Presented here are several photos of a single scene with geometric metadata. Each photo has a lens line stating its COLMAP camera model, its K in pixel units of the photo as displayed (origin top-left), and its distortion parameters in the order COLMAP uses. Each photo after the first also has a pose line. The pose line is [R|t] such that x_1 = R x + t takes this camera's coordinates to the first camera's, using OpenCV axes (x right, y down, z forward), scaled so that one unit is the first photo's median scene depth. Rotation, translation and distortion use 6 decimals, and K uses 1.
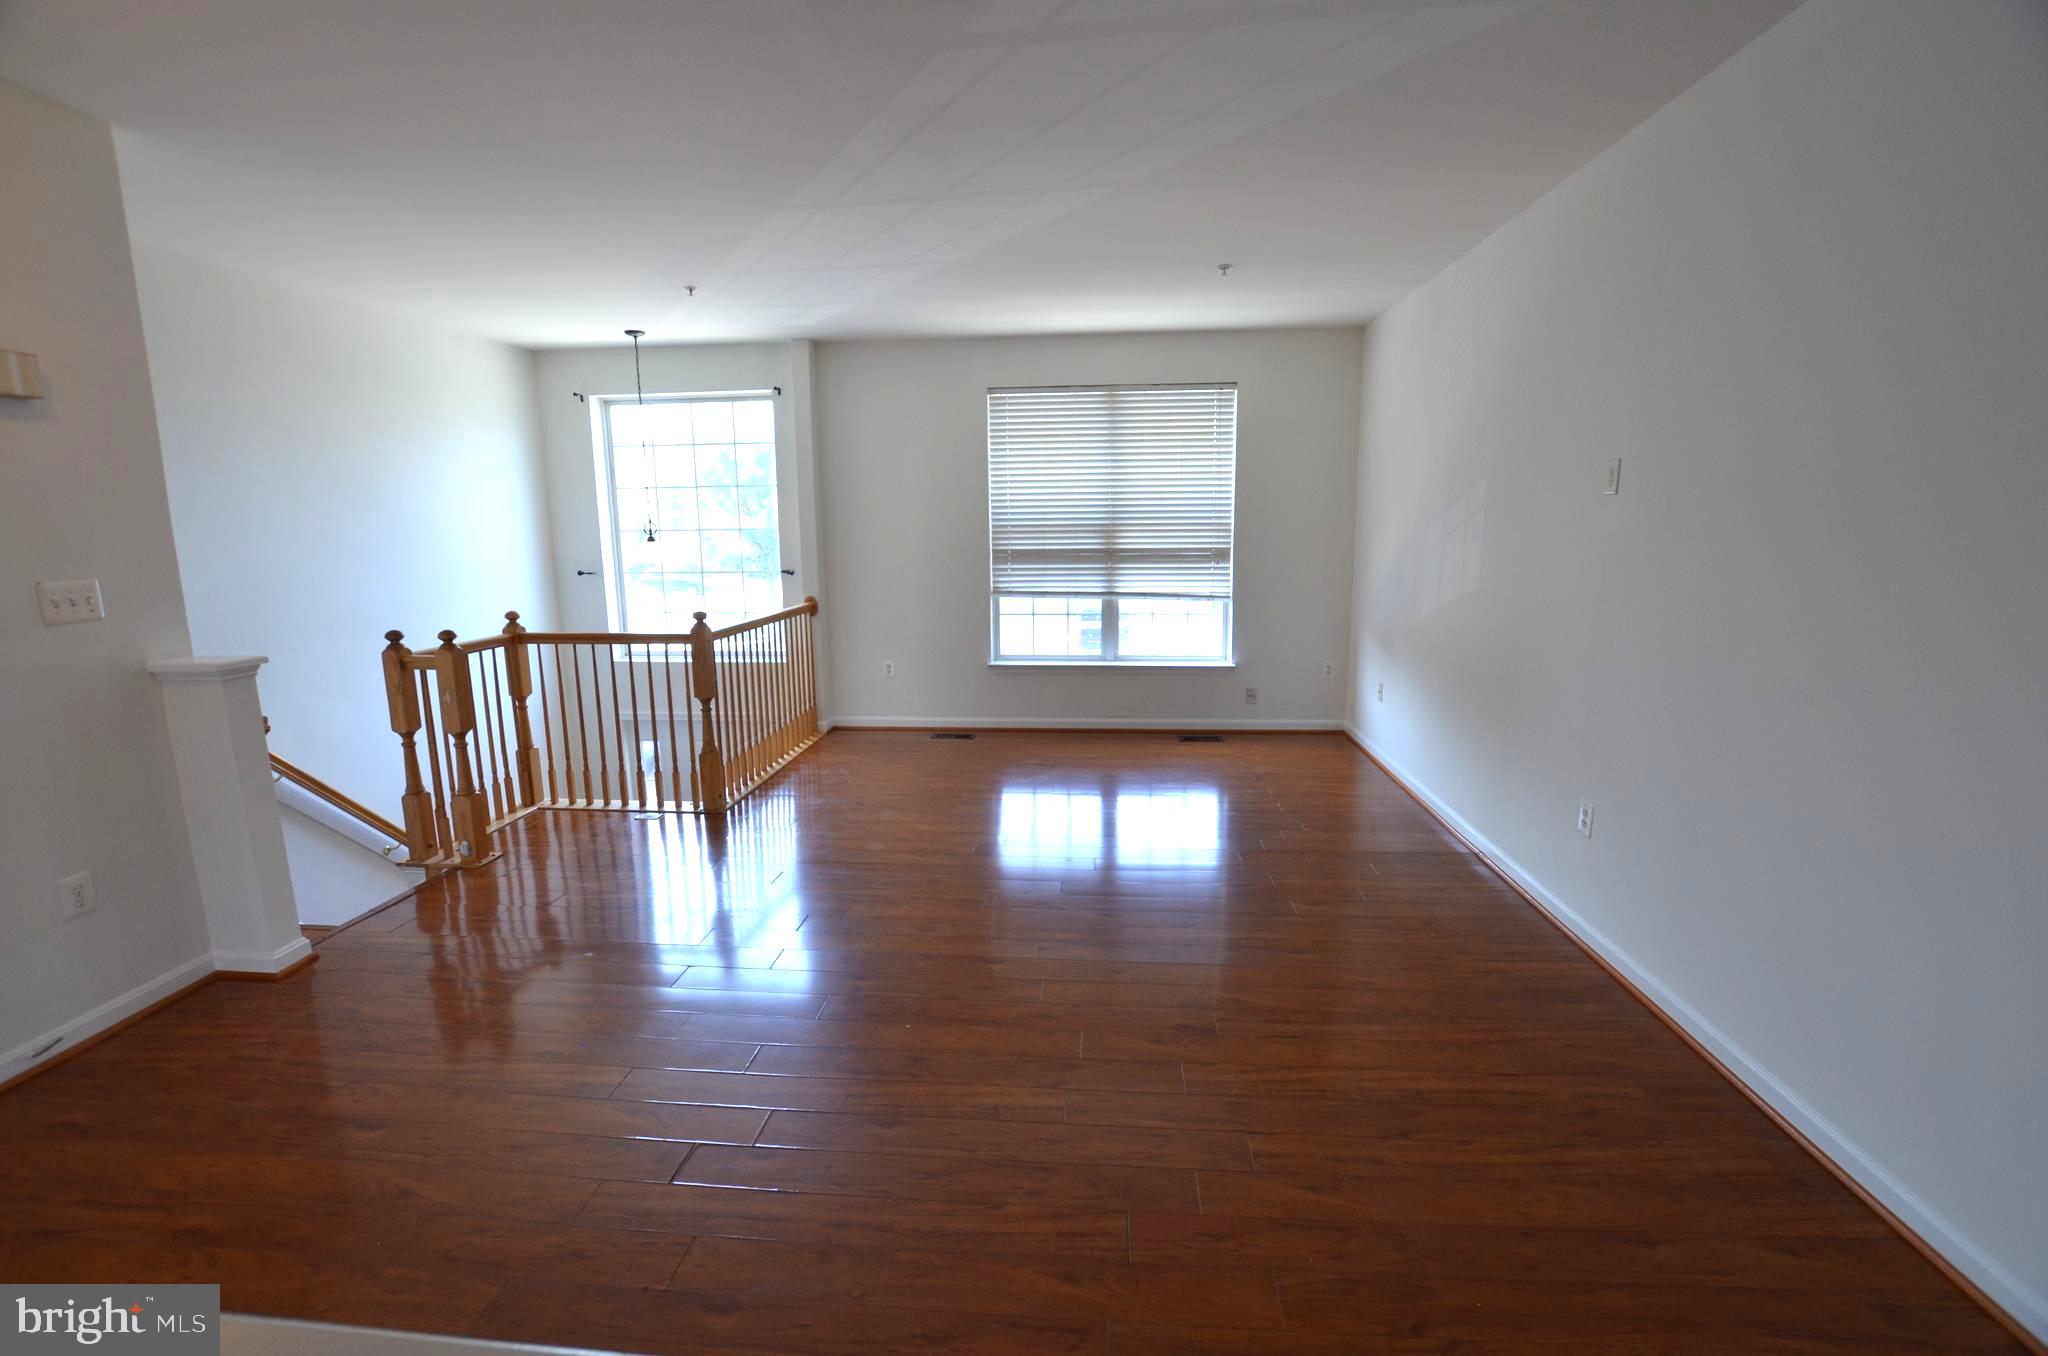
lens RADIAL K [[901.6, 0, 1037.9], [0, 901.6, 679.1], [0, 0, 1]] dist [-0.028829, 0.003155]
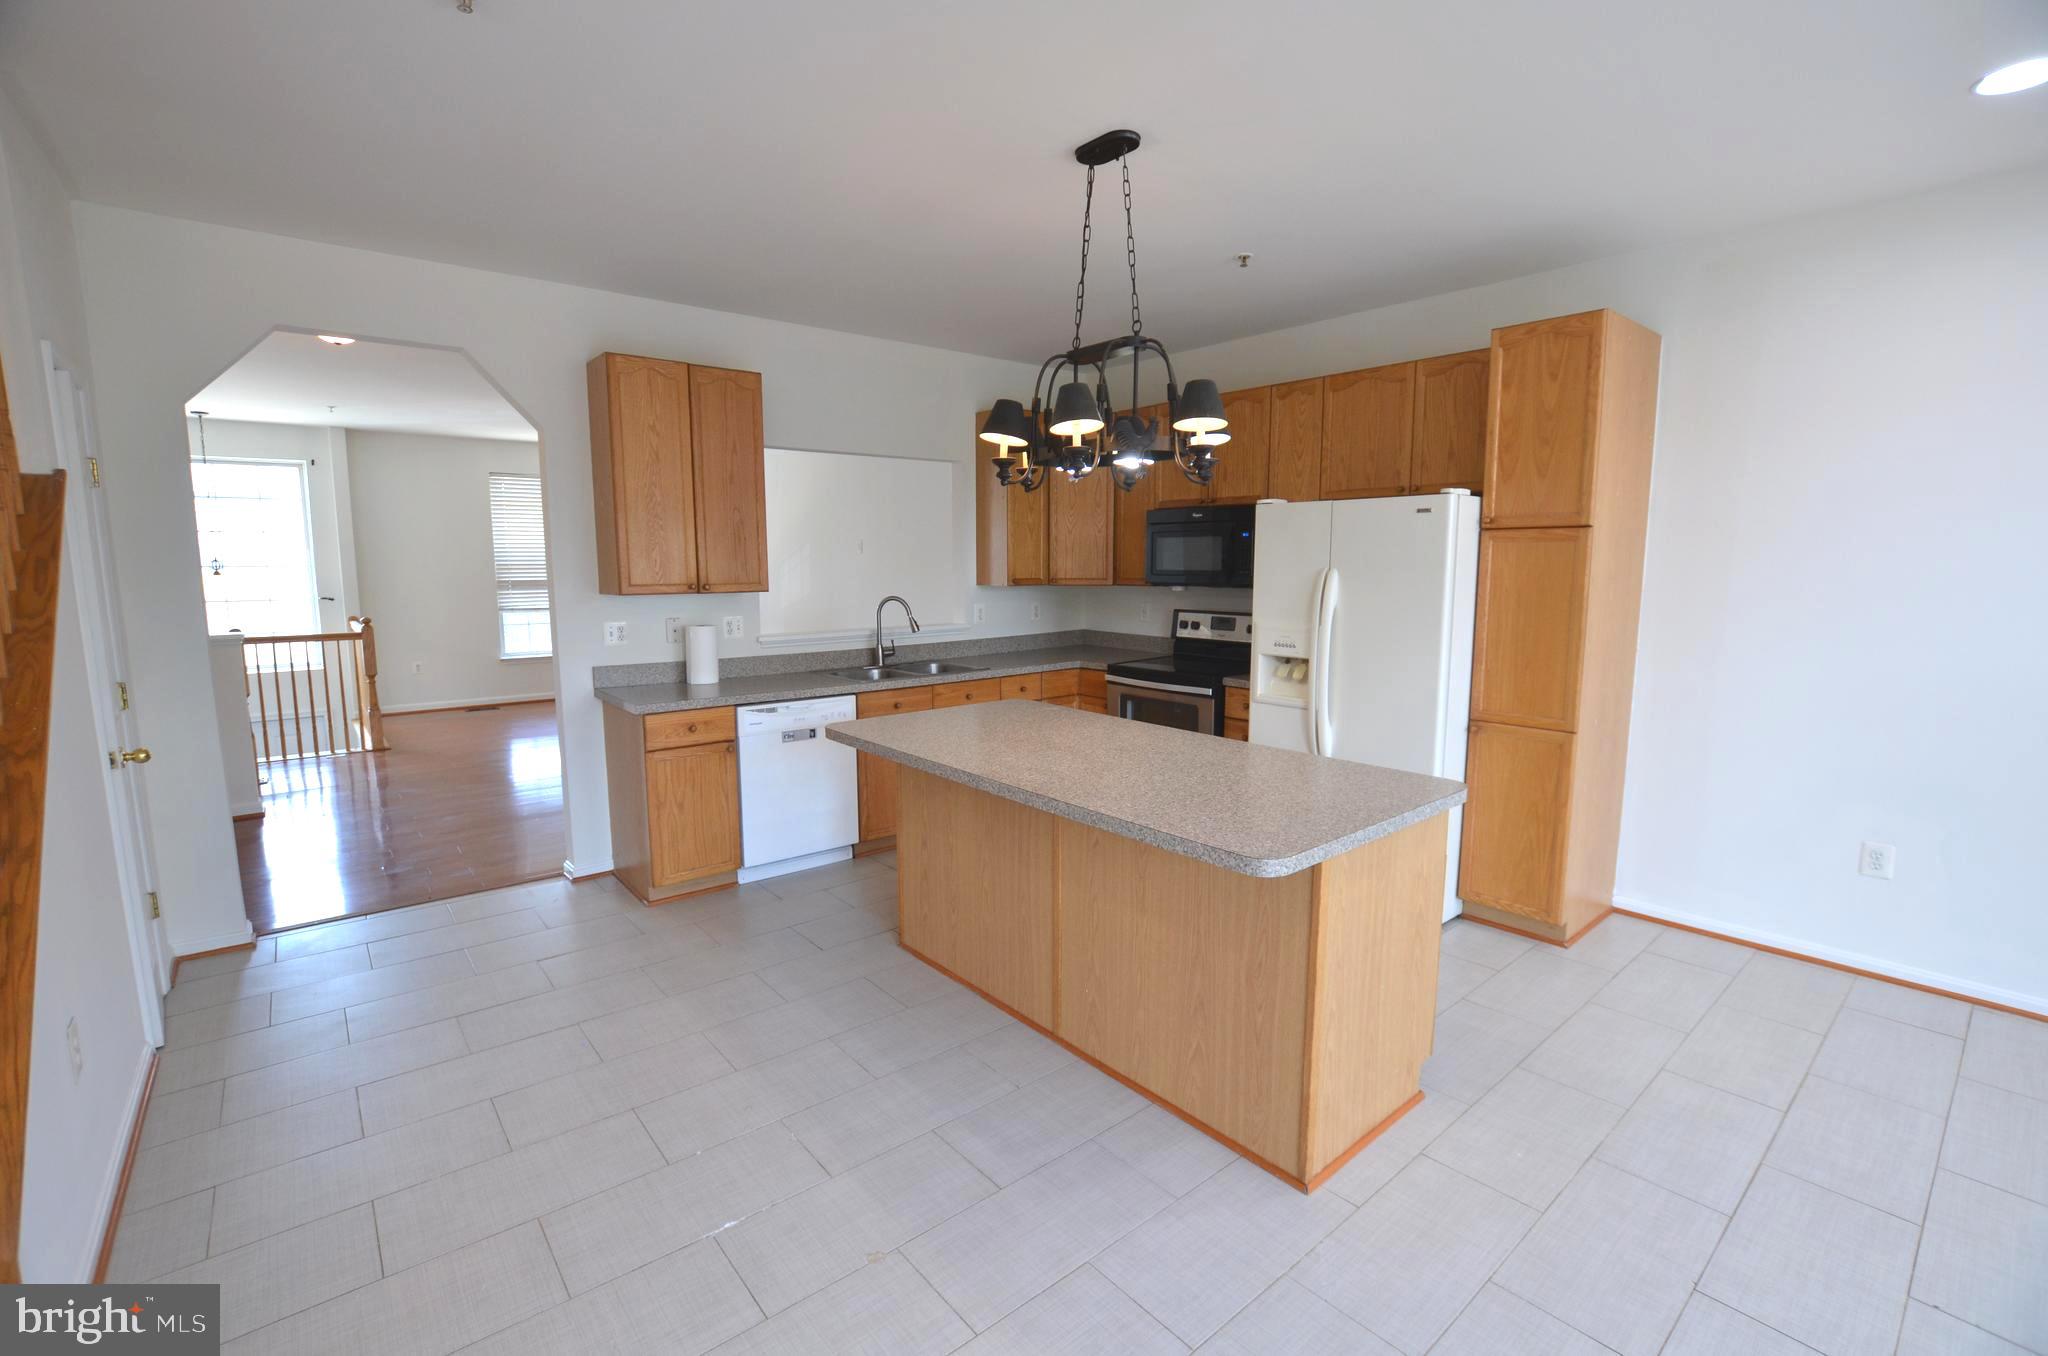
lens RADIAL K [[901.6, 0, 1024.2], [0, 901.6, 679.6], [0, 0, 1]] dist [-0.028829, 0.003155]
pose [[0.710974, -0.083011, 0.698301, -0.480578], [0.114802, 0.993388, 0.001205, 0.116648], [-0.693784, 0.079309, 0.715803, -0.641984]]
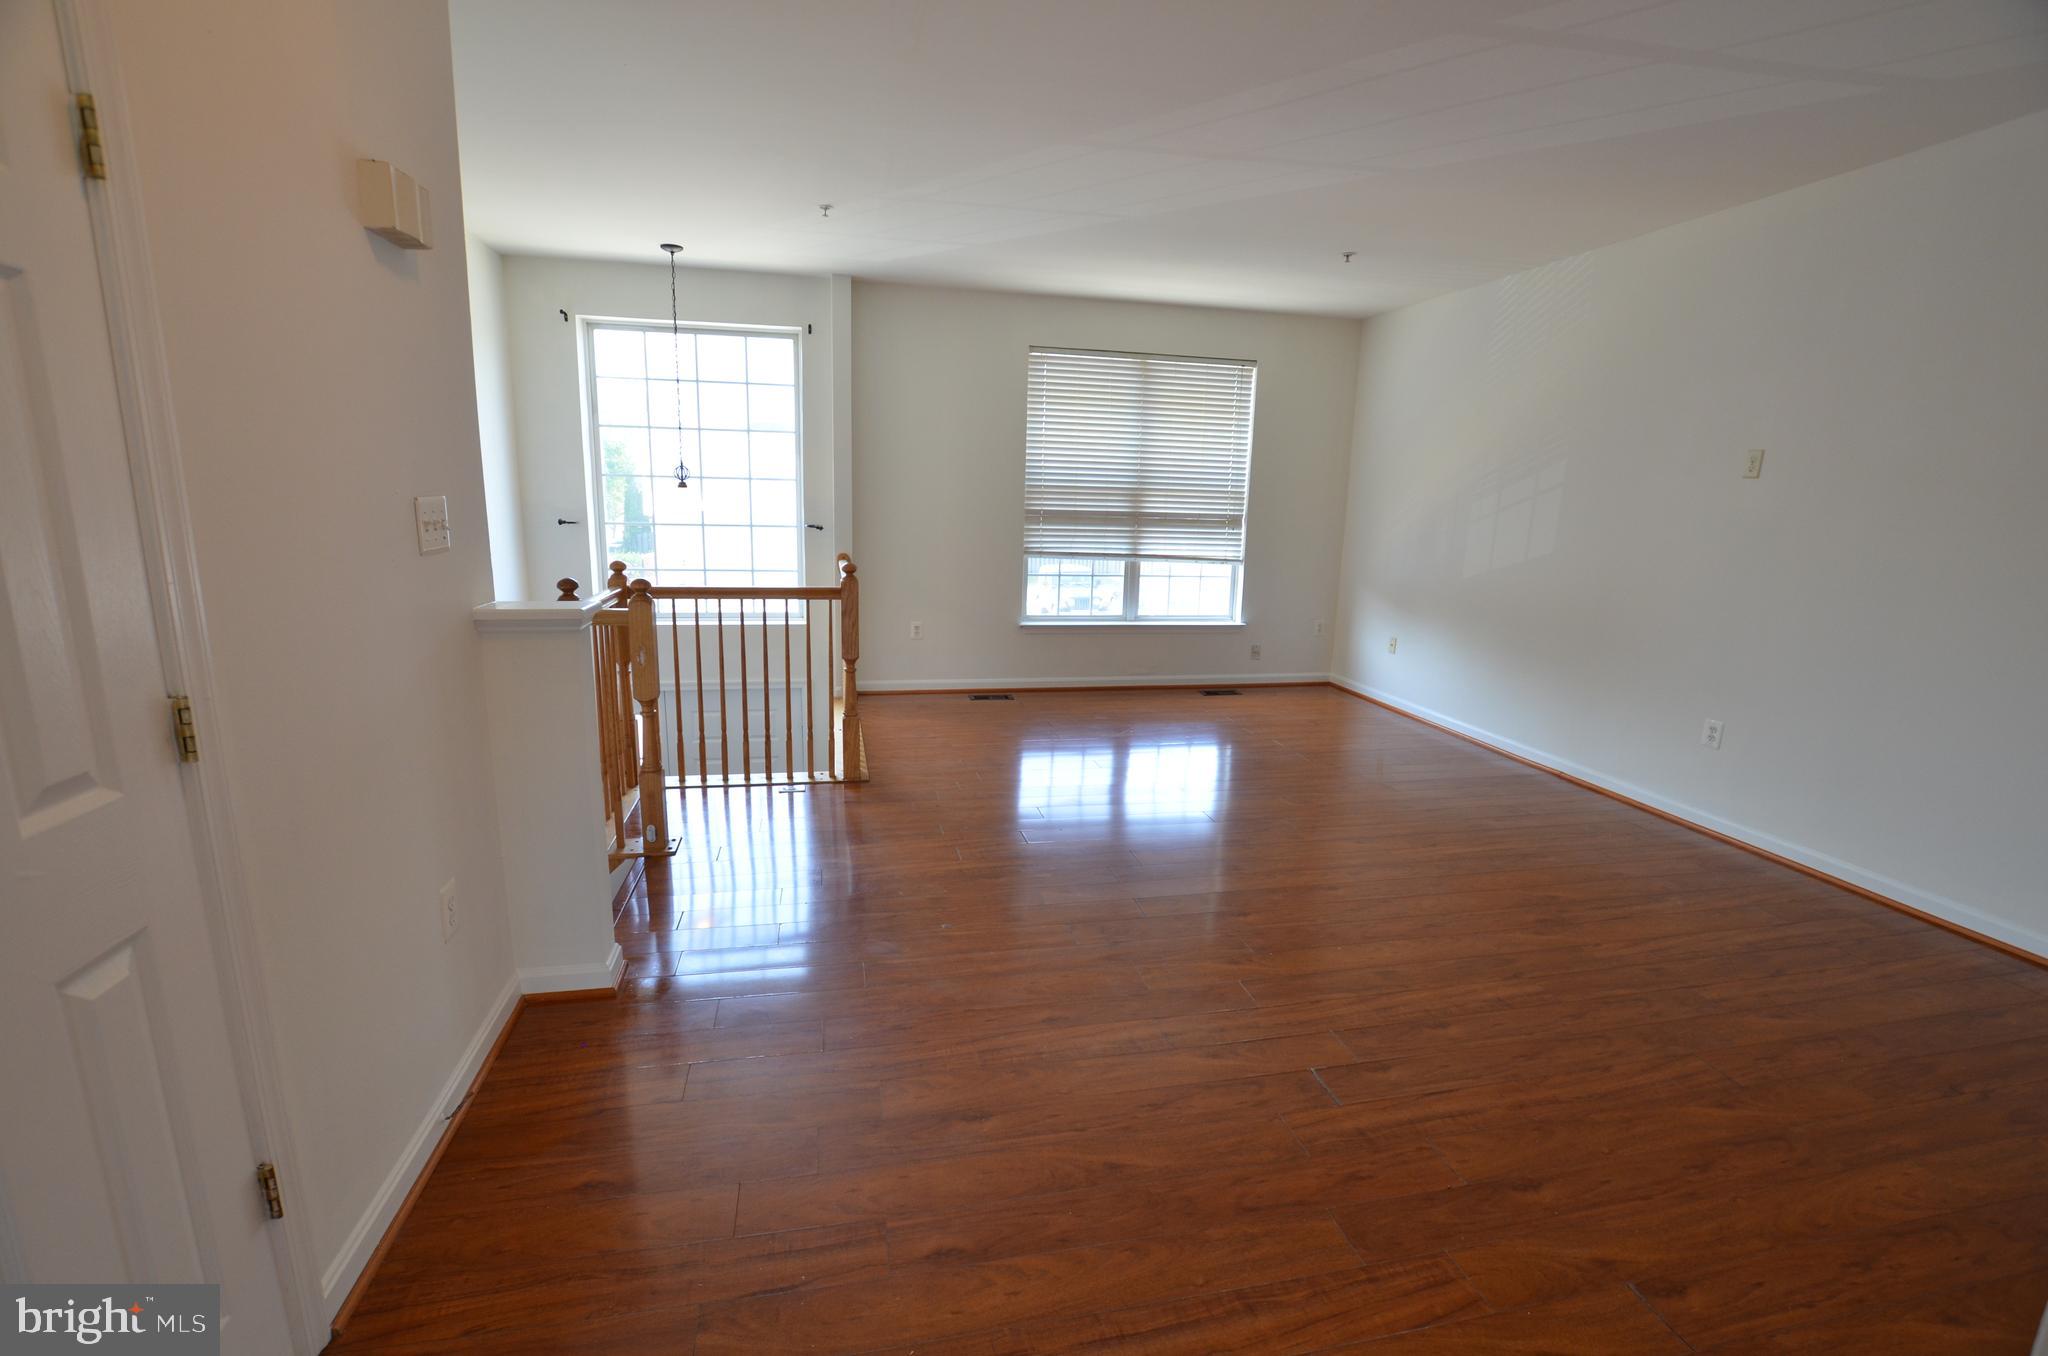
lens RADIAL K [[901.6, 0, 1024.7], [0, 901.6, 676.7], [0, 0, 1]] dist [-0.028829, 0.003155]
pose [[0.954743, -0.023848, 0.296474, -0.358794], [0.015623, 0.999425, 0.030083, 0.011282], [-0.297021, -0.024090, 0.954567, 0.044814]]
